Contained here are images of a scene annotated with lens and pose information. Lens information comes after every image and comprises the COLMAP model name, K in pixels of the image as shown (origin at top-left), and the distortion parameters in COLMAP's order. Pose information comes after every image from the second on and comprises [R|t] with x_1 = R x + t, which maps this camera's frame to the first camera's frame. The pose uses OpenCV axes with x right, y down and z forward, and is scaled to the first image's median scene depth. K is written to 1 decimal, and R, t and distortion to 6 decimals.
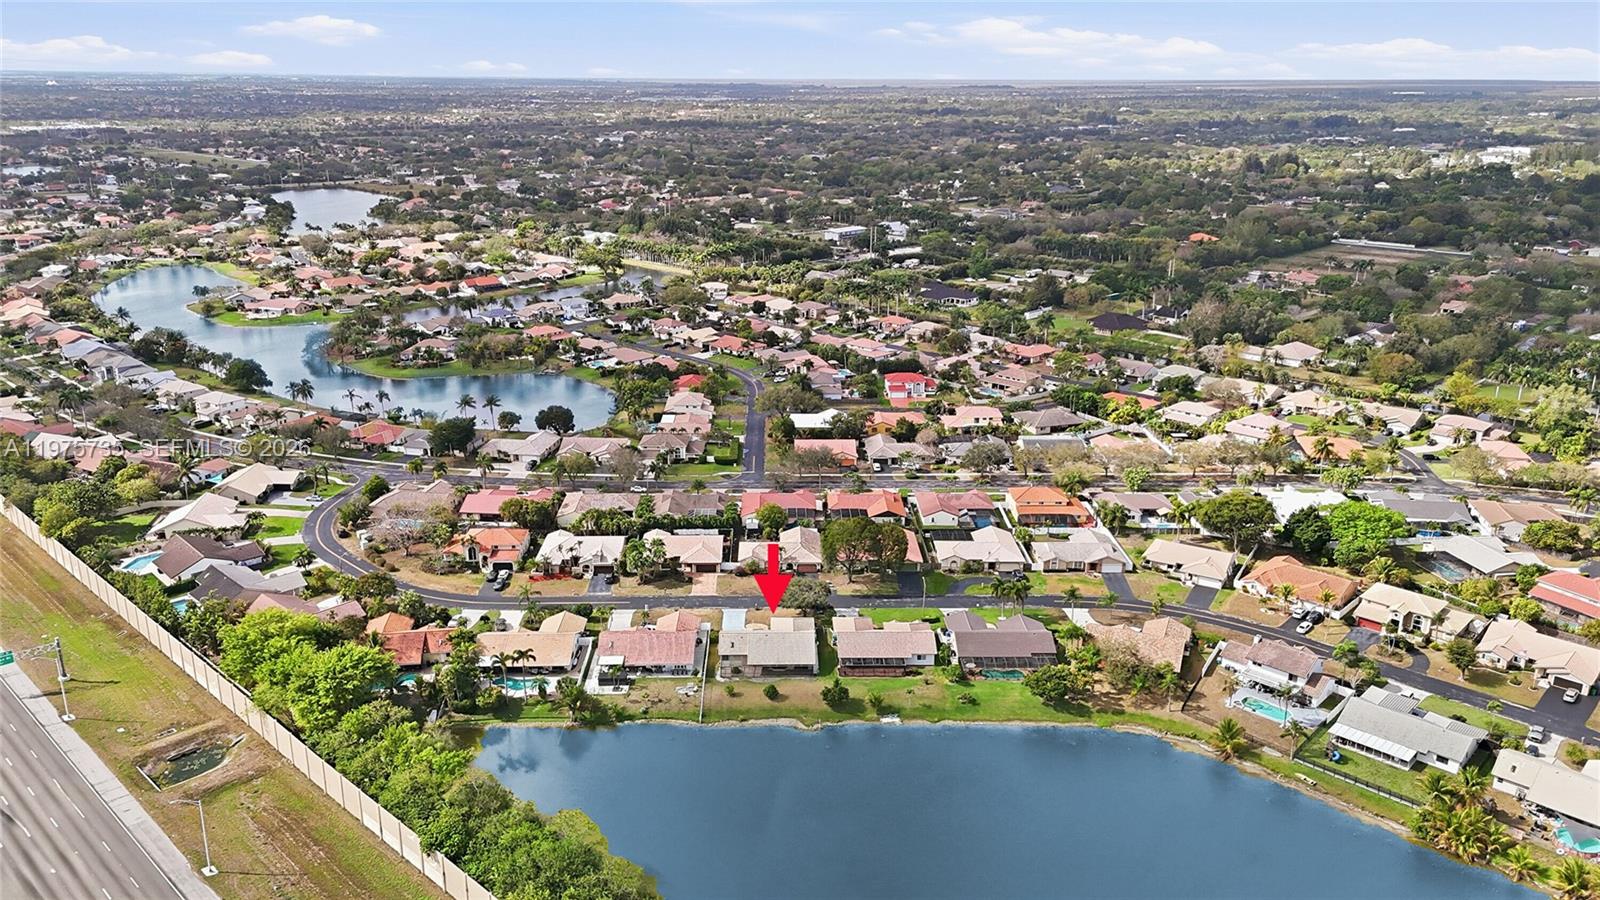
lens RADIAL K [[1169.2, 0, 796.7], [0, 1169.2, 456.4], [0, 0, 1]] dist [0.097918, -0.112180]
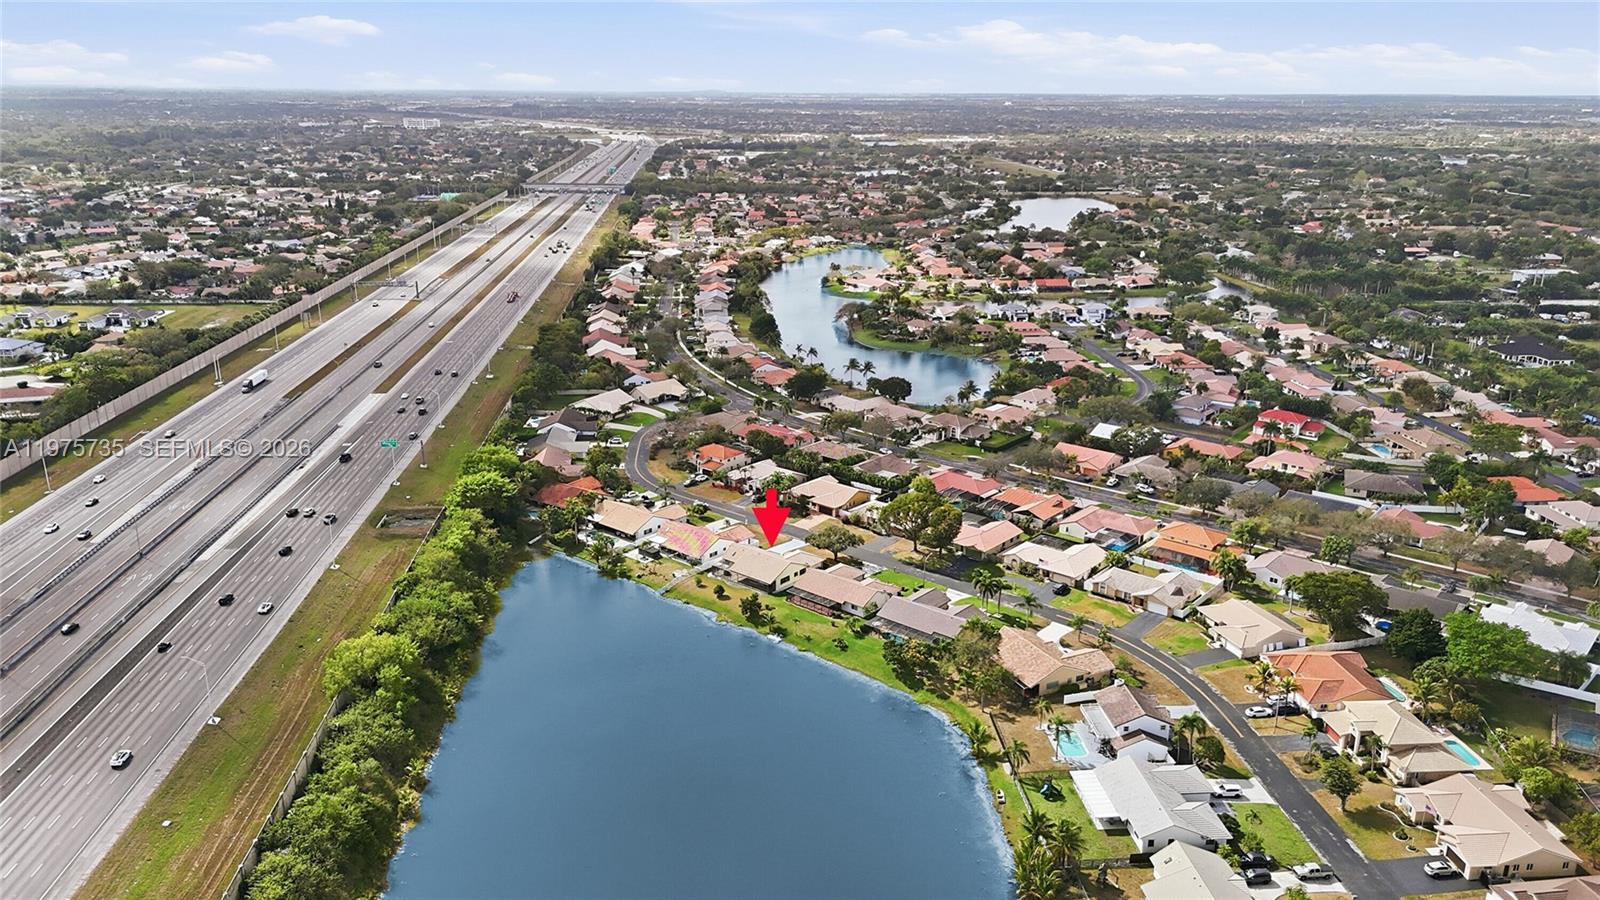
lens RADIAL K [[1169.2, 0, 796.7], [0, 1169.2, 456.4], [0, 0, 1]] dist [0.097918, -0.112180]
pose [[0.748123, 0.198107, -0.633297, 0.630402], [-0.207286, 0.976404, 0.060567, -0.021726], [0.630353, 0.085963, 0.771535, 0.077054]]
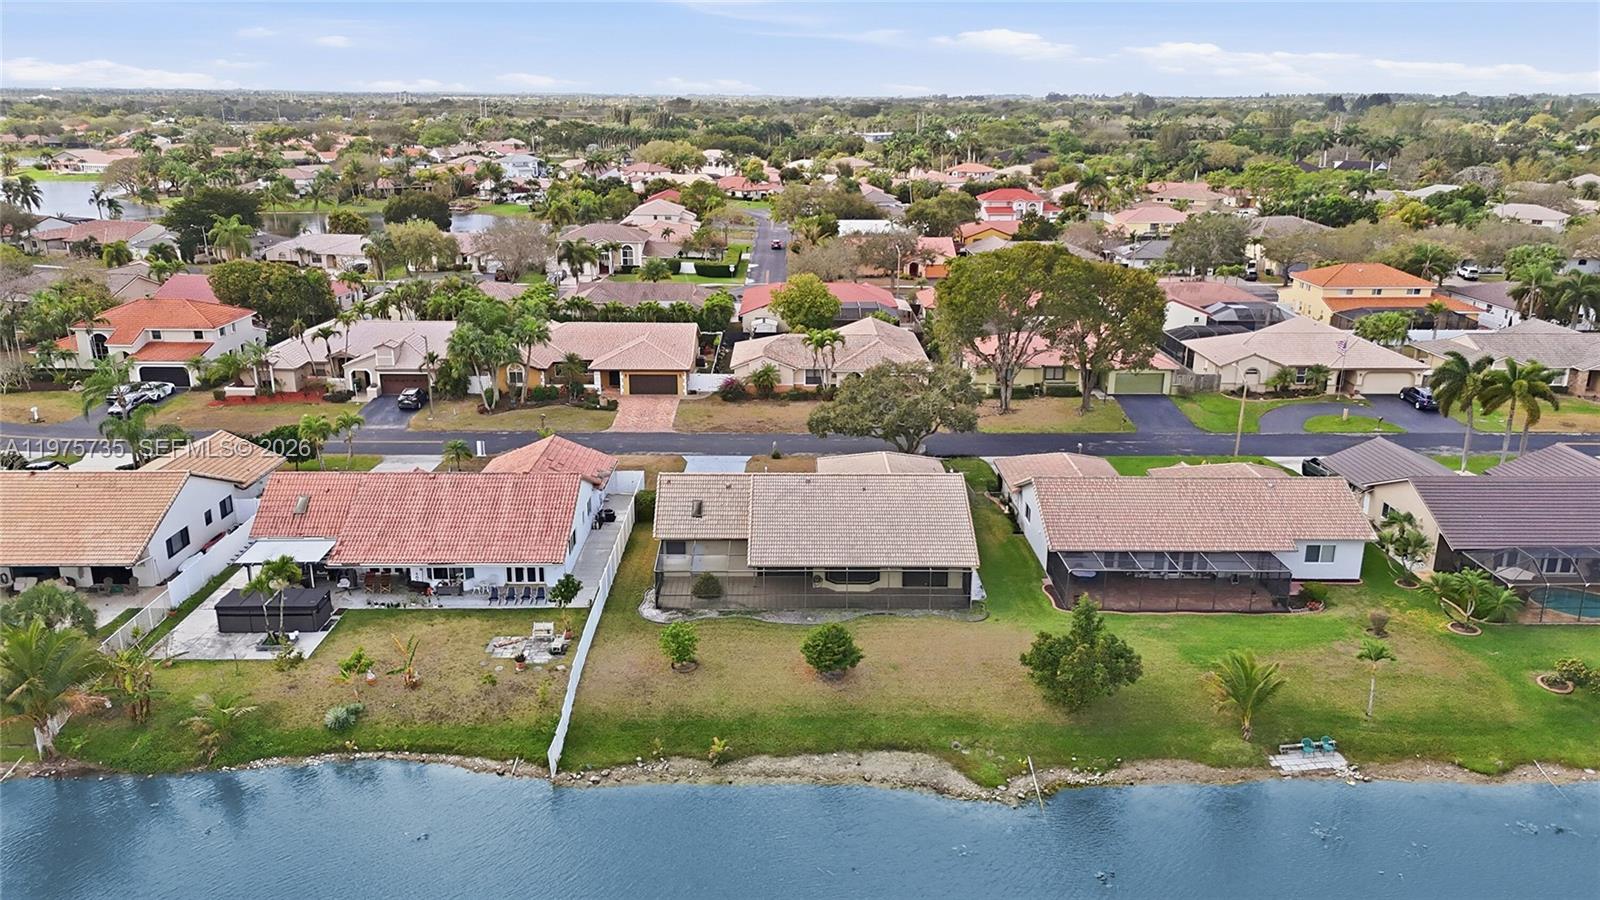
lens RADIAL K [[1169.2, 0, 796.7], [0, 1169.2, 456.4], [0, 0, 1]] dist [0.097918, -0.112180]
pose [[0.999940, 0.003604, -0.010314, -0.021920], [-0.003772, 0.999860, -0.016281, 0.128461], [0.010254, 0.016318, 0.999814, 0.586248]]
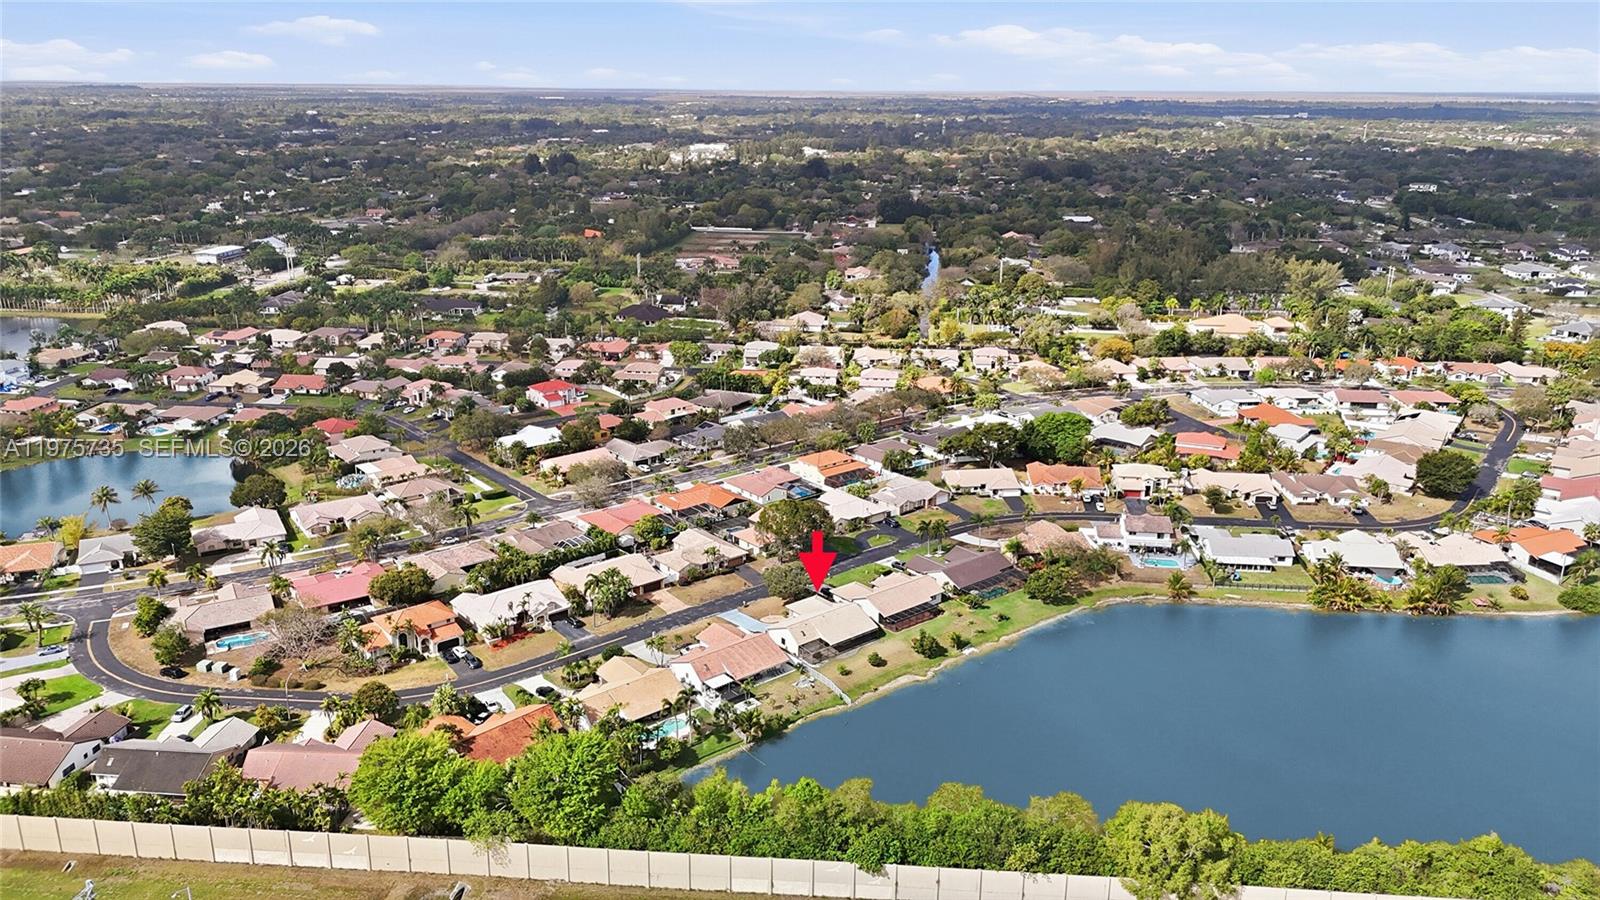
lens RADIAL K [[1169.2, 0, 796.7], [0, 1169.2, 456.4], [0, 0, 1]] dist [0.097918, -0.112180]
pose [[0.781944, -0.187308, 0.594541, -0.545371], [0.188671, 0.980165, 0.060656, -0.047862], [-0.594110, 0.064743, 0.801774, 0.137766]]
